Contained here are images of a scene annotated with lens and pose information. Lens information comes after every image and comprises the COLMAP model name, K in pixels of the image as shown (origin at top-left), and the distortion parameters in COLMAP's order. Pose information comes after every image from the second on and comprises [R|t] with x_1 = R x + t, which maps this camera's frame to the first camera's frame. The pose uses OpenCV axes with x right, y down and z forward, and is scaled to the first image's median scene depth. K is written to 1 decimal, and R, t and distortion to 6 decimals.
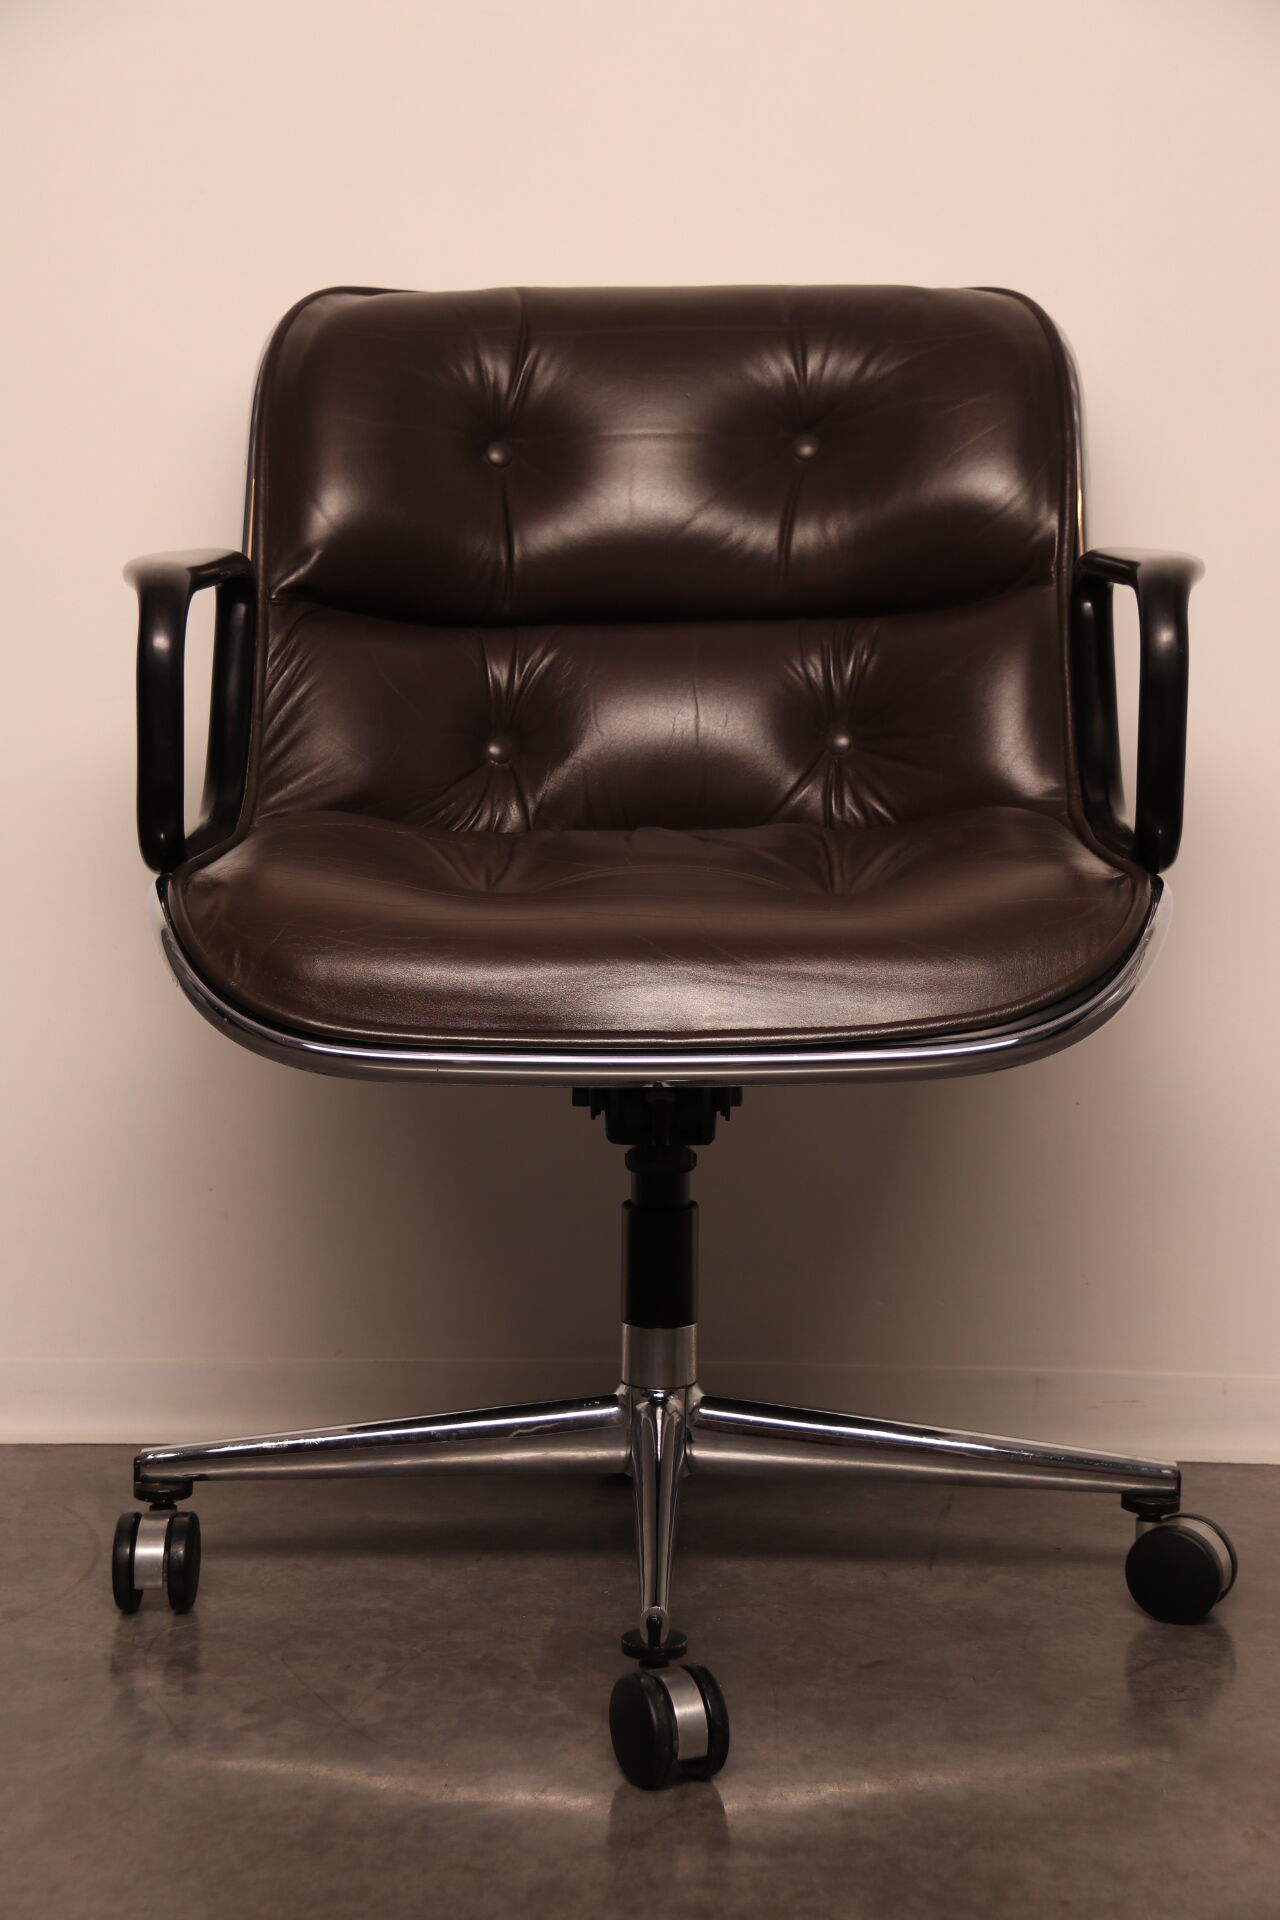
lens RADIAL K [[4156.7, 0, 646.3], [0, 4156.7, 989.2], [0, 0, 1]] dist [0.484457, 0.000000]
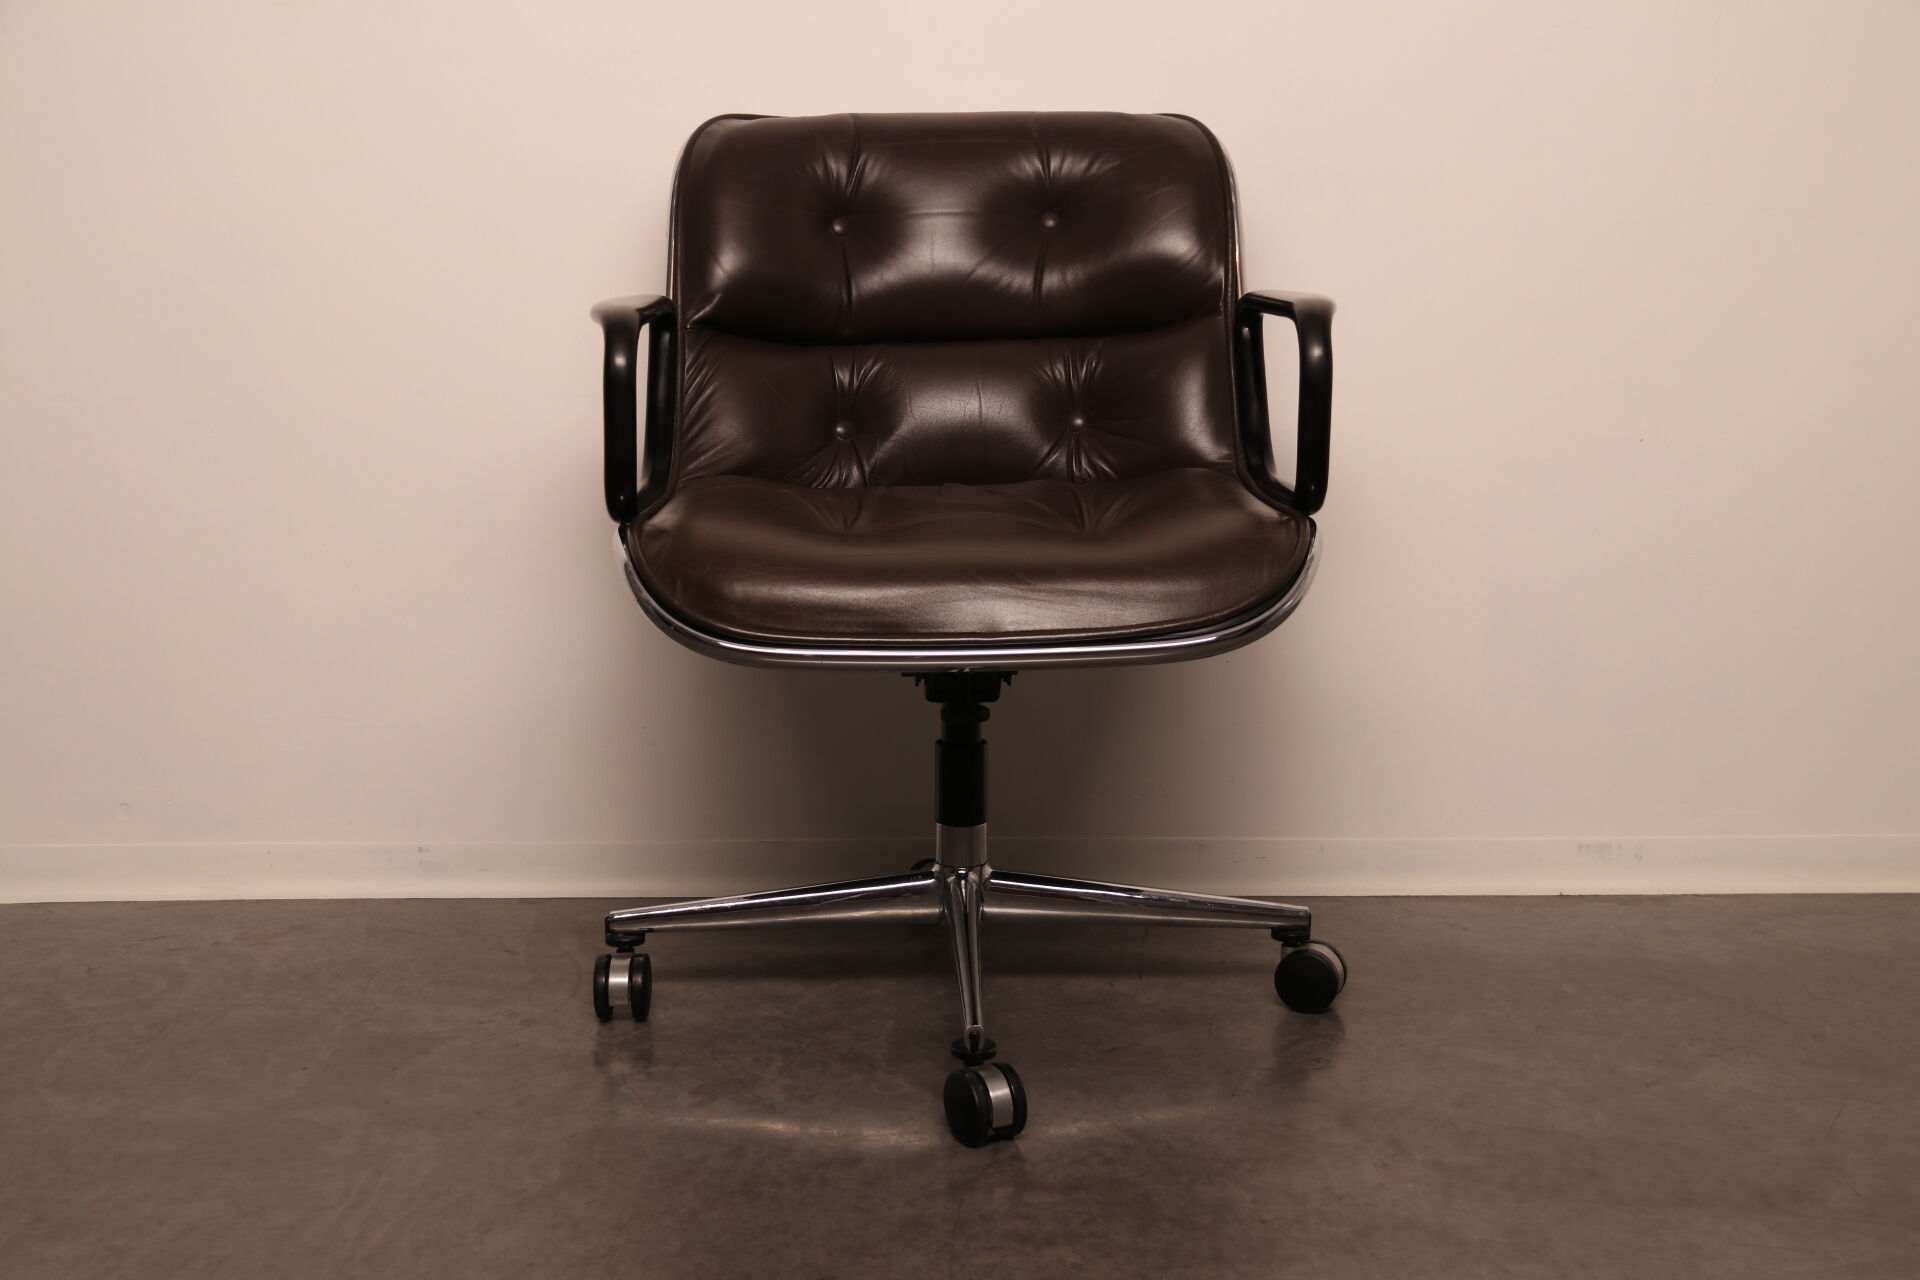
lens RADIAL K [[2430.1, 0, 951.0], [0, 2430.1, 651.6], [0, 0, 1]] dist [0.039689, 0.000000]
pose [[0.998400, -0.013602, 0.054877, -0.046877], [0.010802, 0.998640, 0.051002, -0.023577], [-0.055497, -0.050328, 0.997190, 0.152916]]
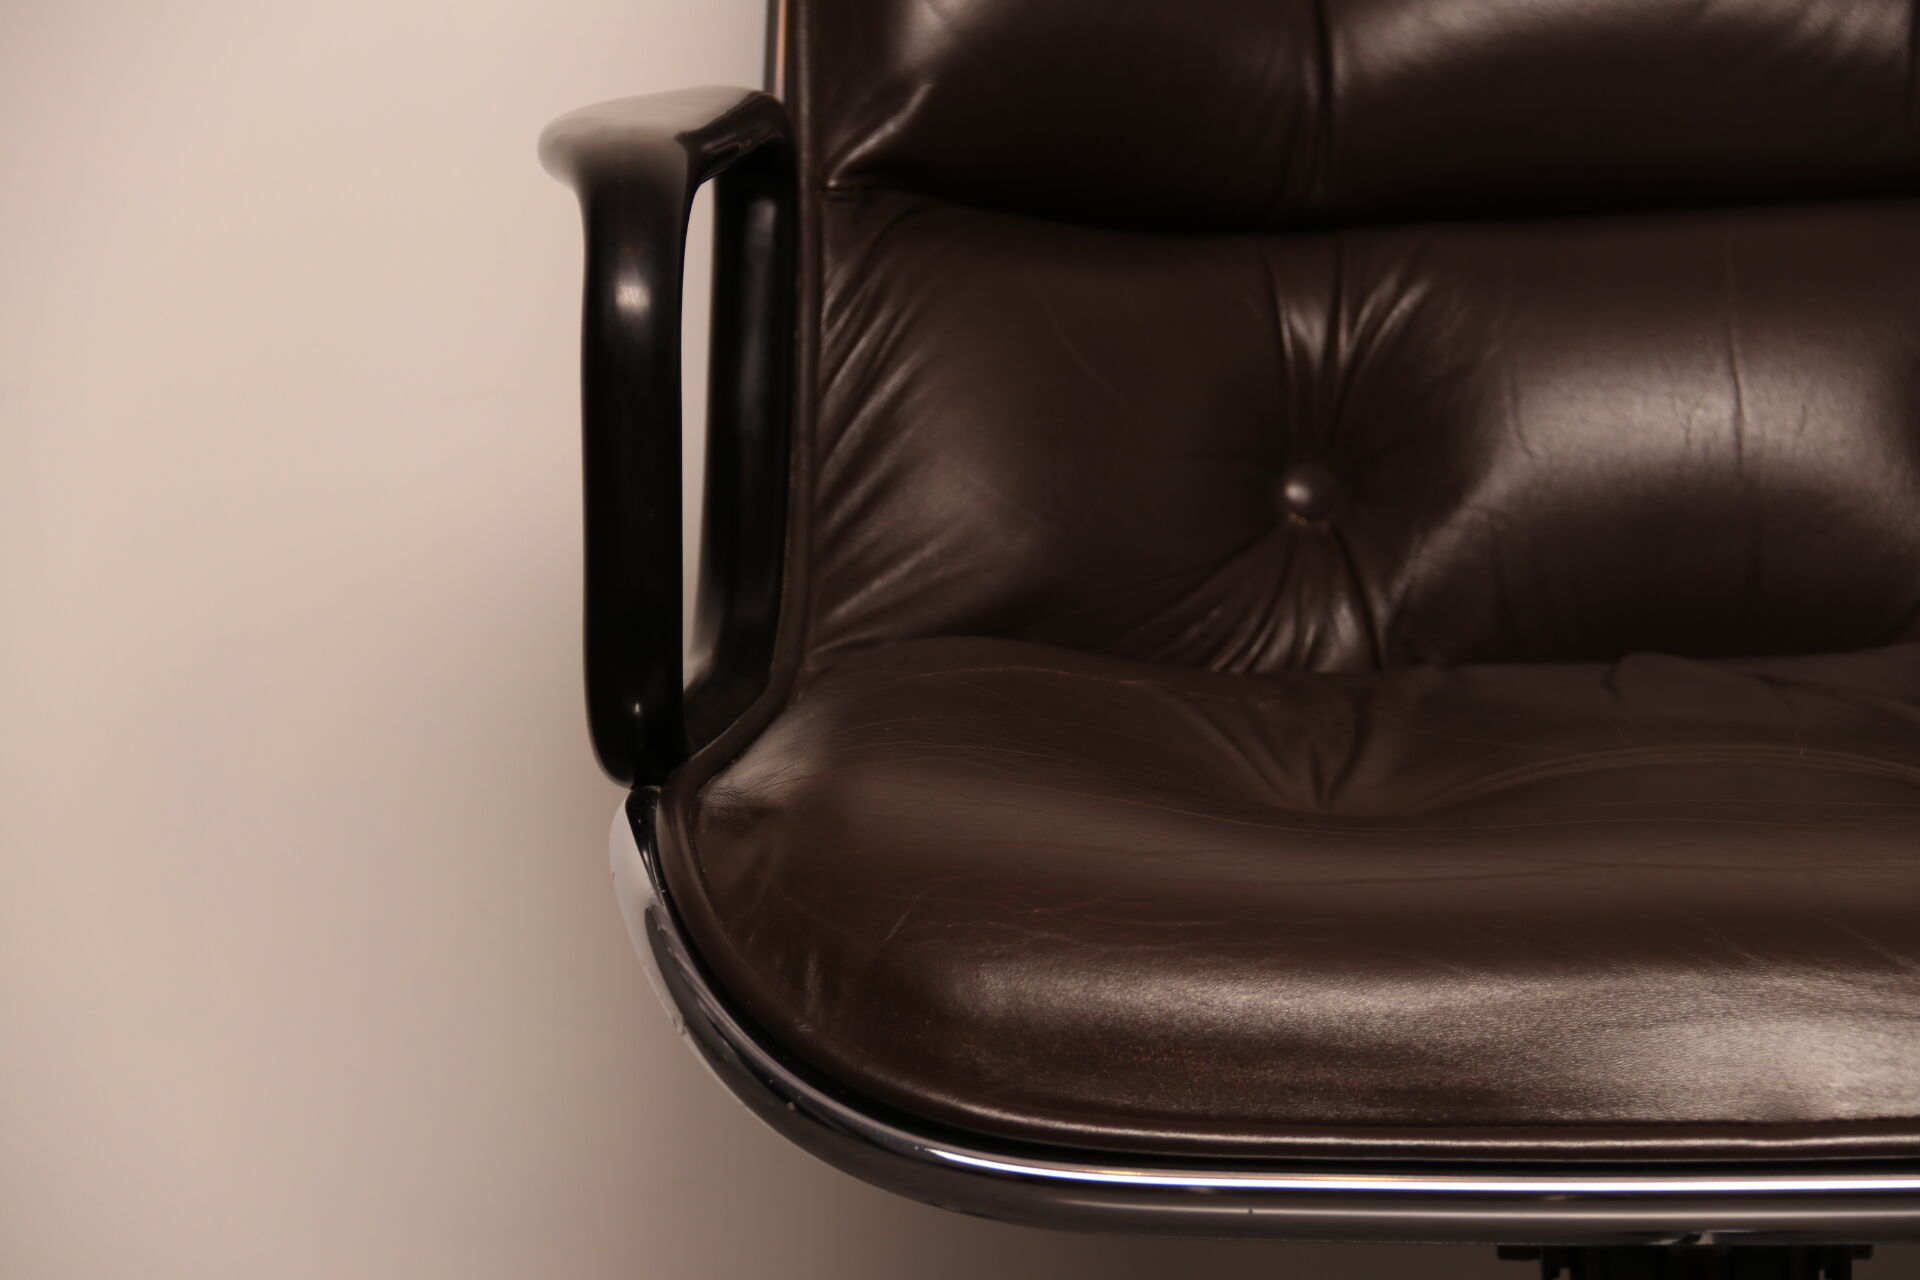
lens RADIAL K [[7955.8, 0, 954.2], [0, 7955.8, 673.2], [0, 0, 1]] dist [1.123967, 0.000000]
pose [[0.999407, -0.018798, -0.028838, -0.051154], [0.018391, 0.999729, -0.014301, -0.025503], [0.029099, 0.013762, 0.999482, 0.100056]]
